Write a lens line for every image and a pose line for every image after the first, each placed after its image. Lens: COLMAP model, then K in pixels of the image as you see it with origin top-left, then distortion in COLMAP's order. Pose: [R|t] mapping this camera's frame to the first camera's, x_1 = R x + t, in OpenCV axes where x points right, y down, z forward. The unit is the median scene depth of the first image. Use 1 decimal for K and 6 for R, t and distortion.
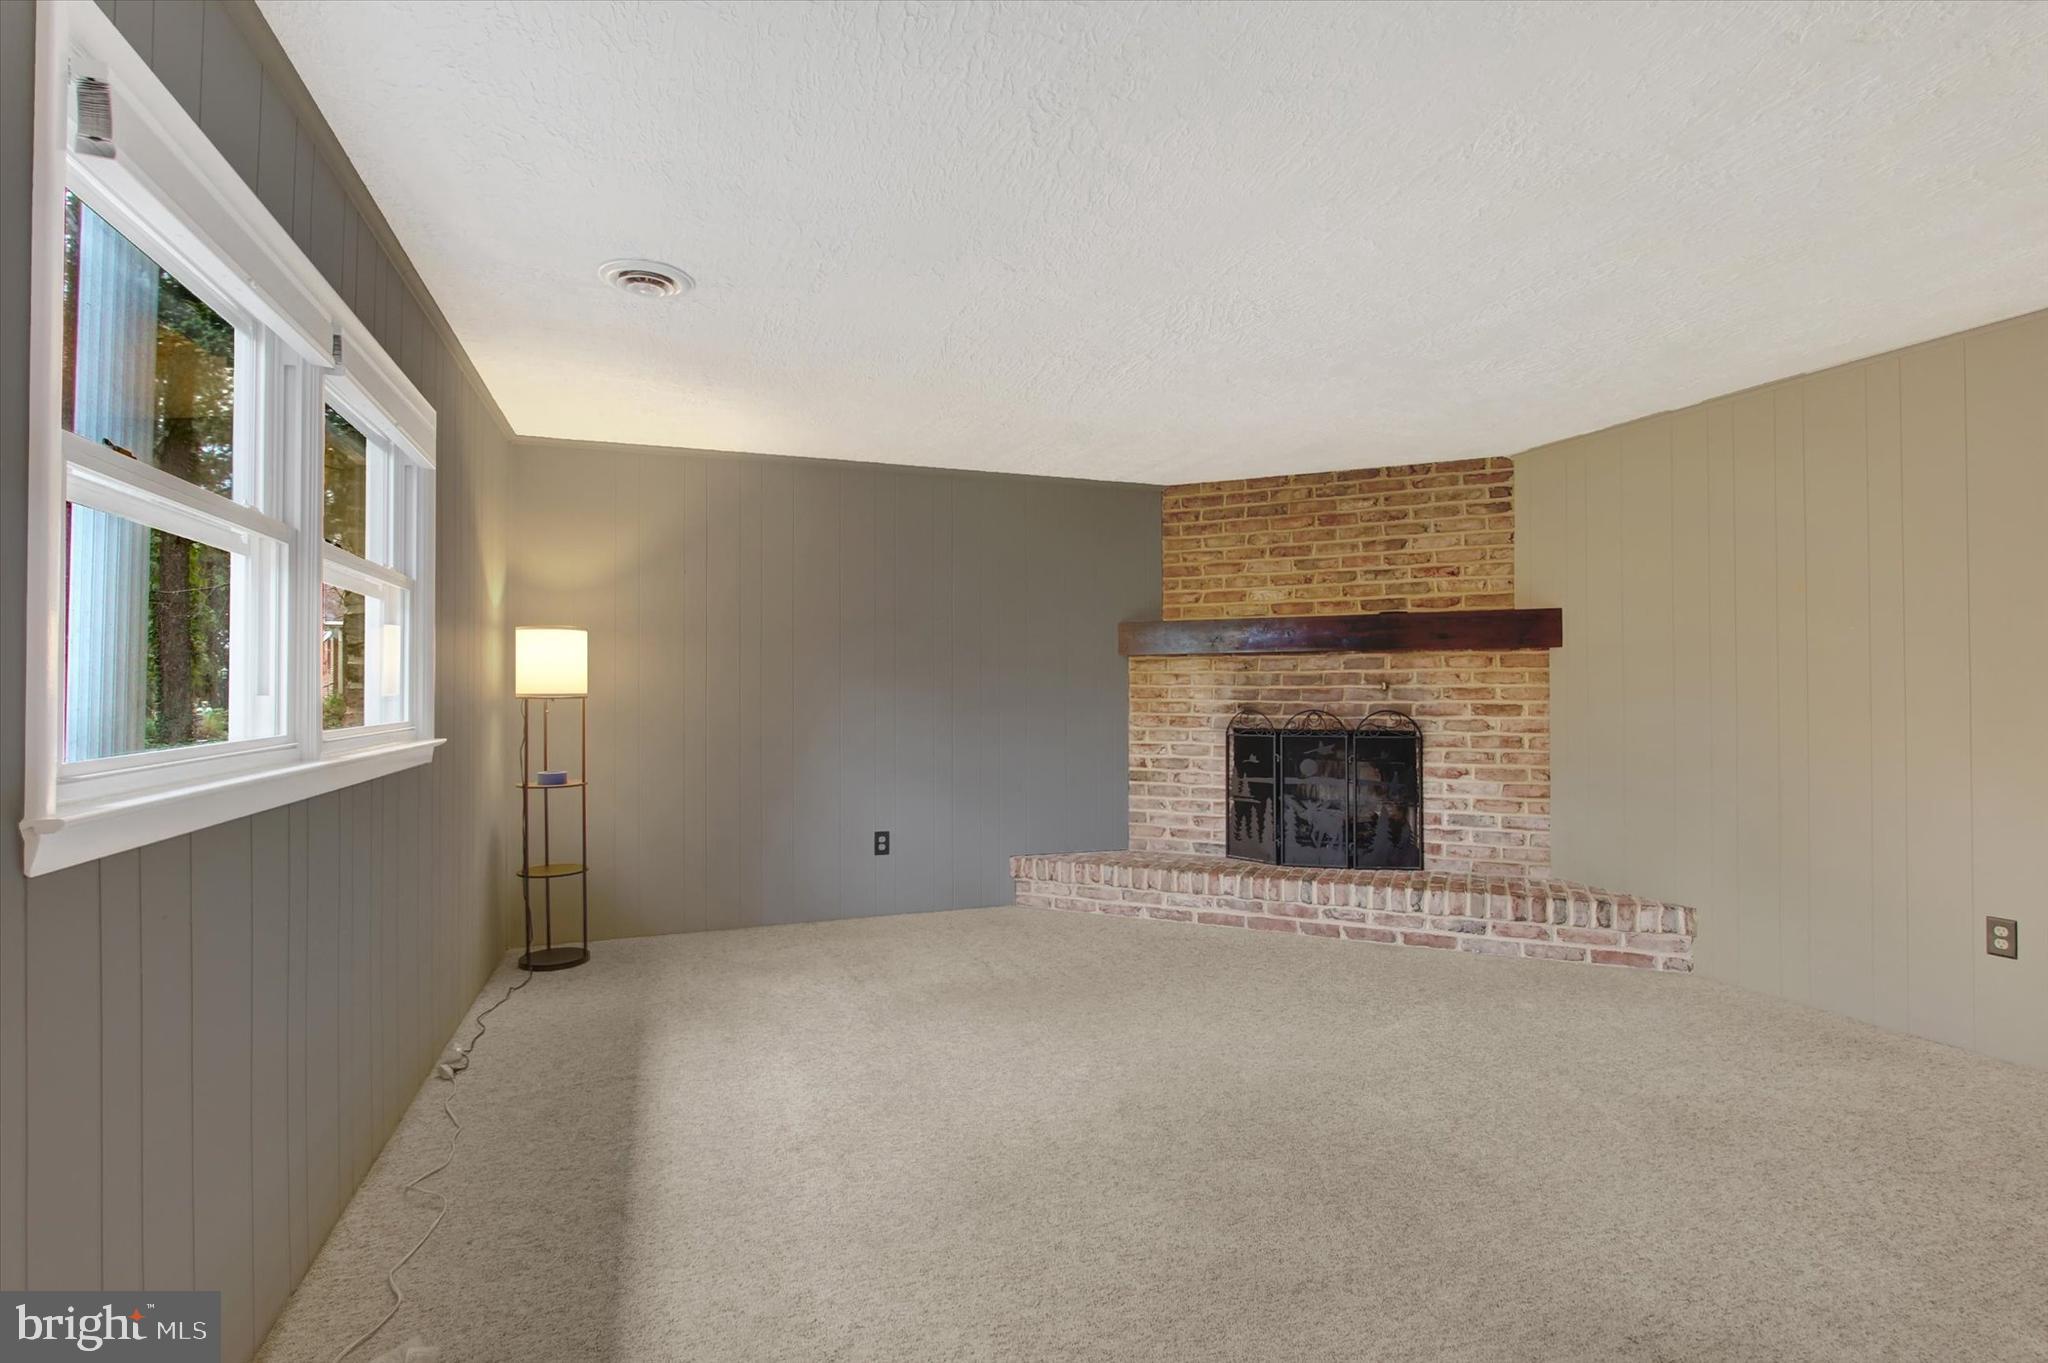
lens RADIAL K [[966.9, 0, 1023.5], [0, 966.9, 678.1], [0, 0, 1]] dist [-0.002263, -0.000567]
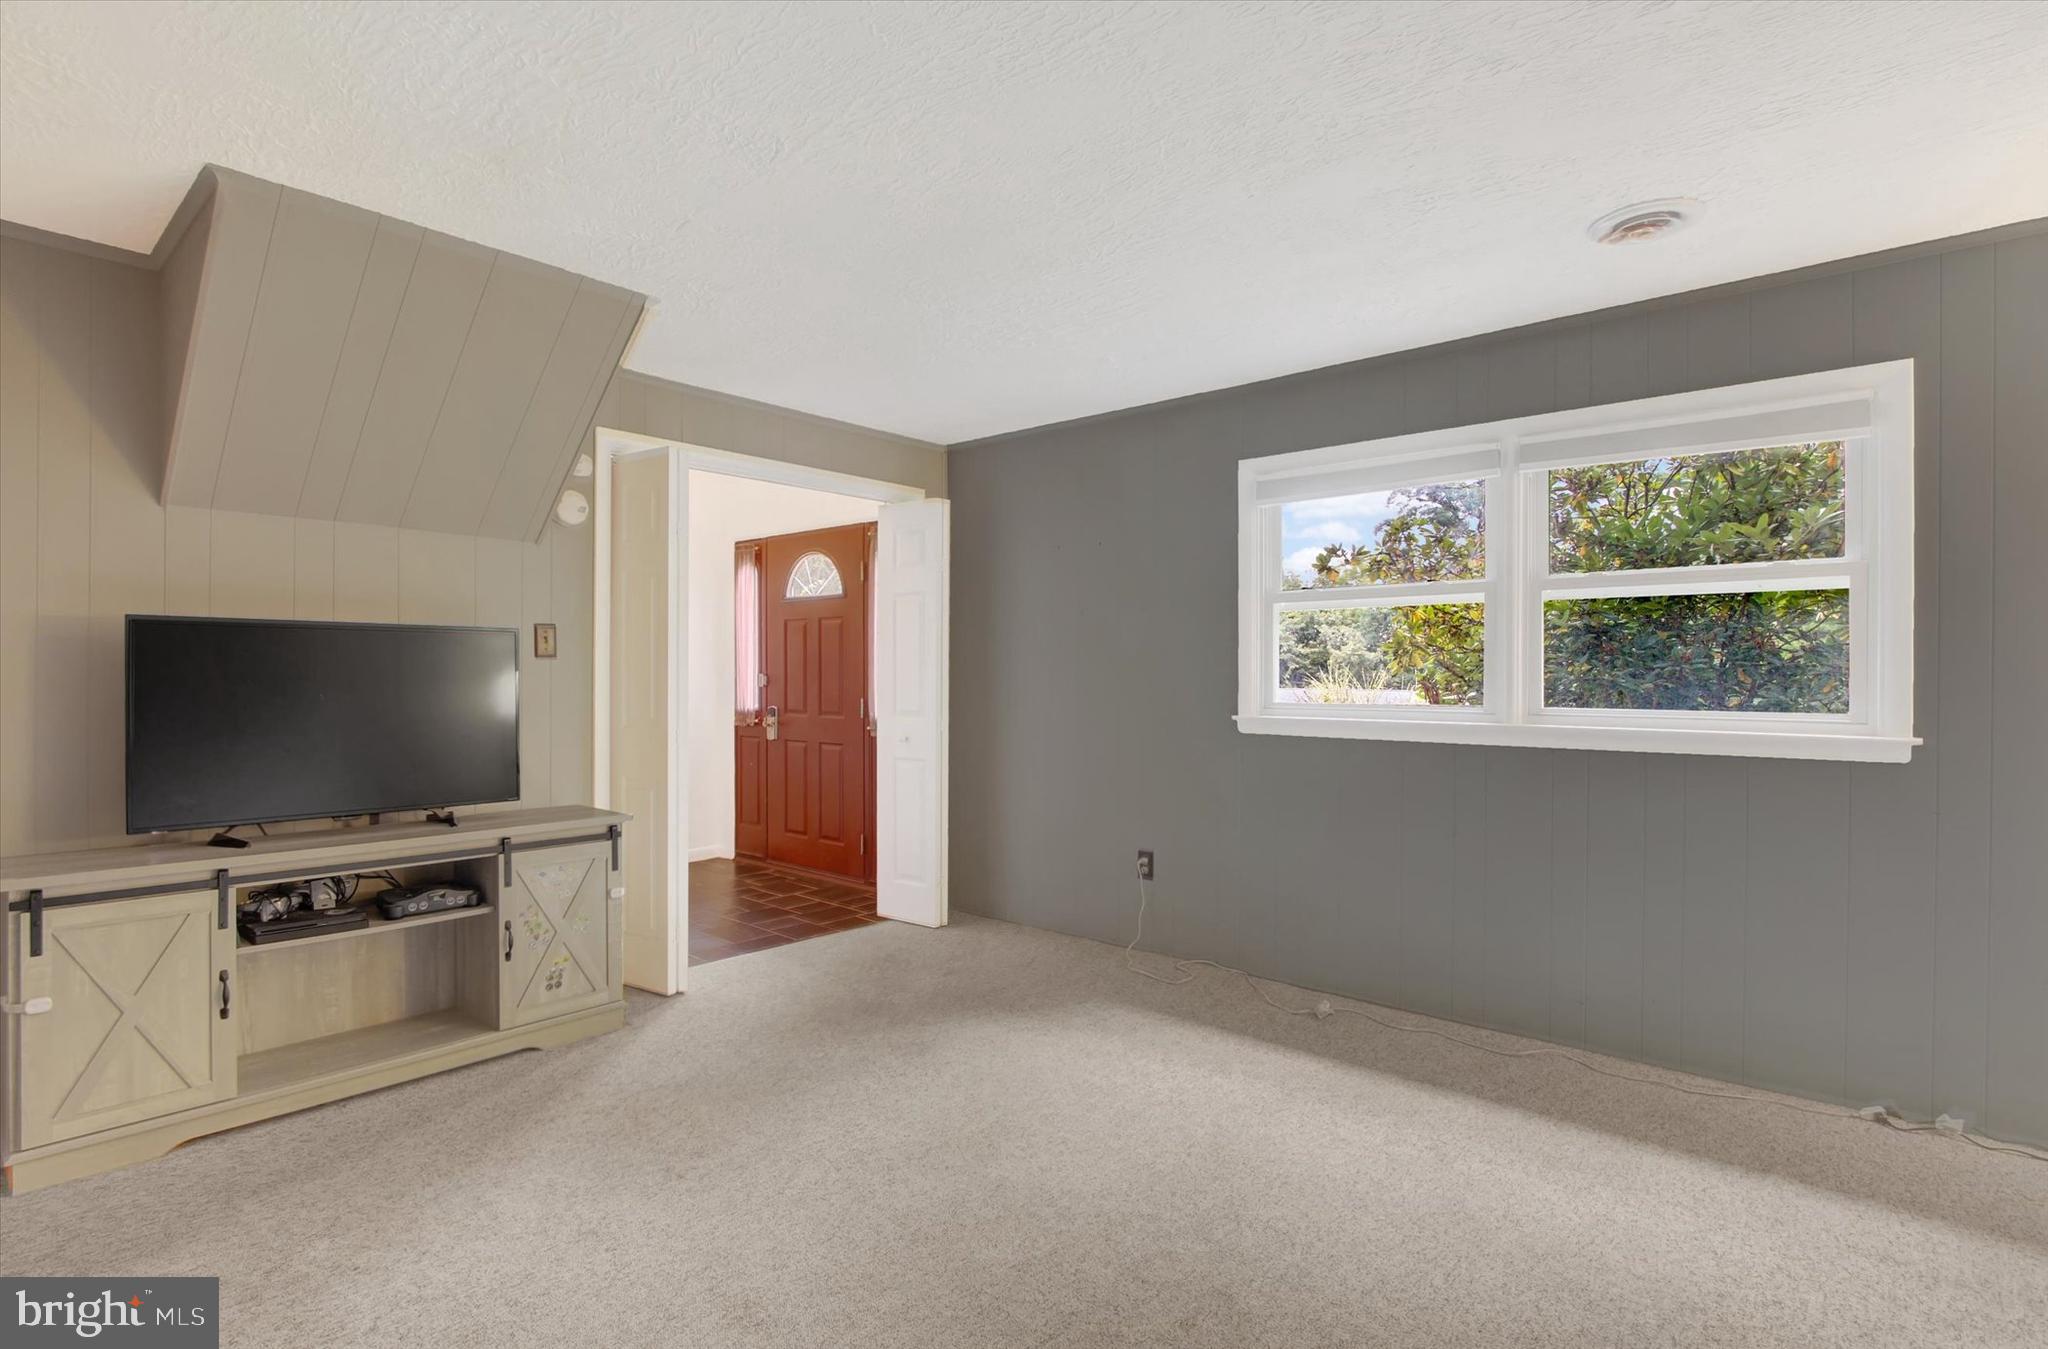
lens RADIAL K [[994.1, 0, 1024.0], [0, 994.1, 674.5], [0, 0, 1]] dist [-0.000254, -0.000034]
pose [[-0.874140, -0.000604, -0.485674, 0.578407], [0.003993, 0.999956, -0.008430, 0.013717], [0.485658, -0.009308, -0.874099, 1.581776]]
